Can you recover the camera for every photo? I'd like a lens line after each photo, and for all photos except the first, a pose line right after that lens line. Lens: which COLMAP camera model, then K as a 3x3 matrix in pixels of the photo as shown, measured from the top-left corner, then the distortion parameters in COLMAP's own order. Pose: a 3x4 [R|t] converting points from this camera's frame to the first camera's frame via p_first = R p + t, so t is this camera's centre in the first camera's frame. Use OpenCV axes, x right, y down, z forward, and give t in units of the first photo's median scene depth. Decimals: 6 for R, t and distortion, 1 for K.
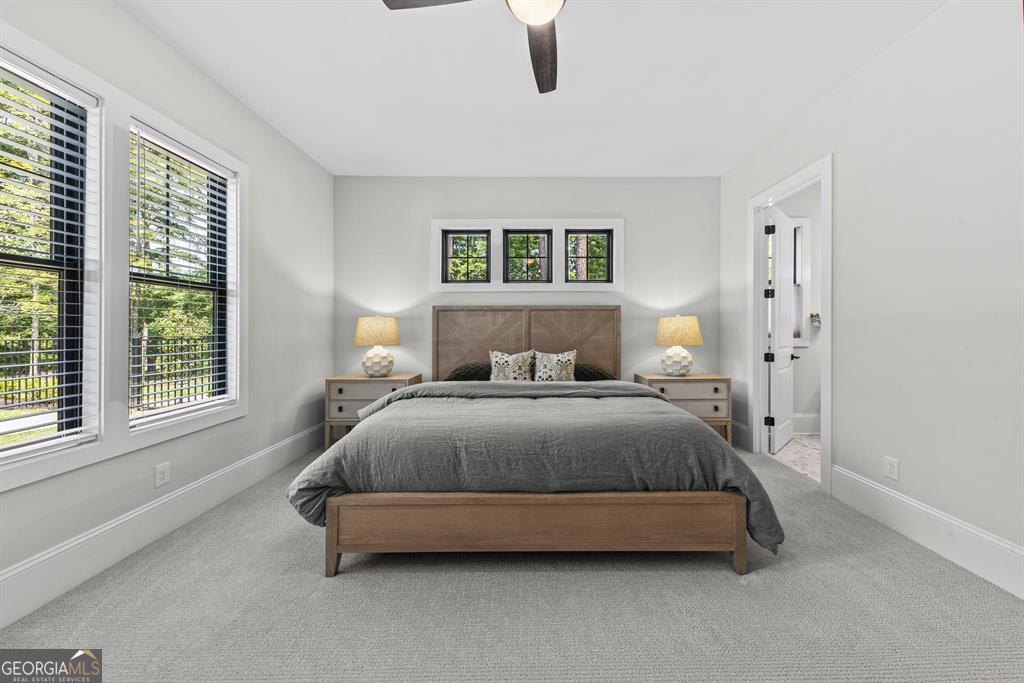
lens RADIAL K [[386.6, 0, 537.9], [0, 386.6, 340.6], [0, 0, 1]] dist [0.016261, -0.006122]
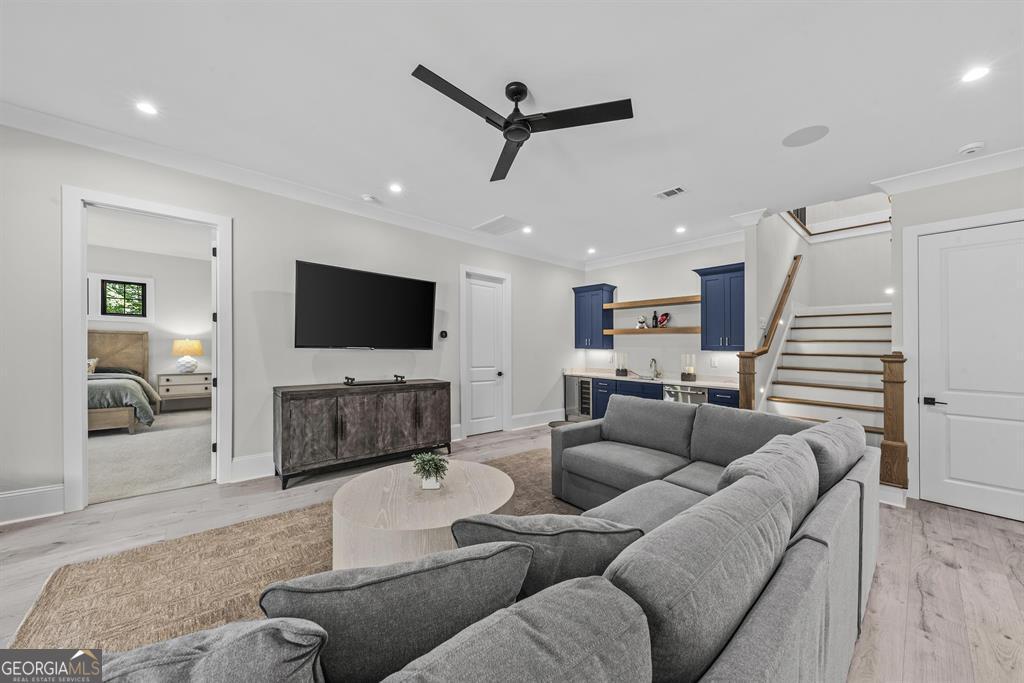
lens RADIAL K [[356.4, 0, 494.8], [0, 356.4, 354.3], [0, 0, 1]] dist [-0.000106, -0.000016]
pose [[0.767793, 0.000425, 0.640698, 0.433886], [0.001433, 0.999996, -0.002380, 0.013675], [-0.640697, 0.002746, 0.767789, -1.299591]]
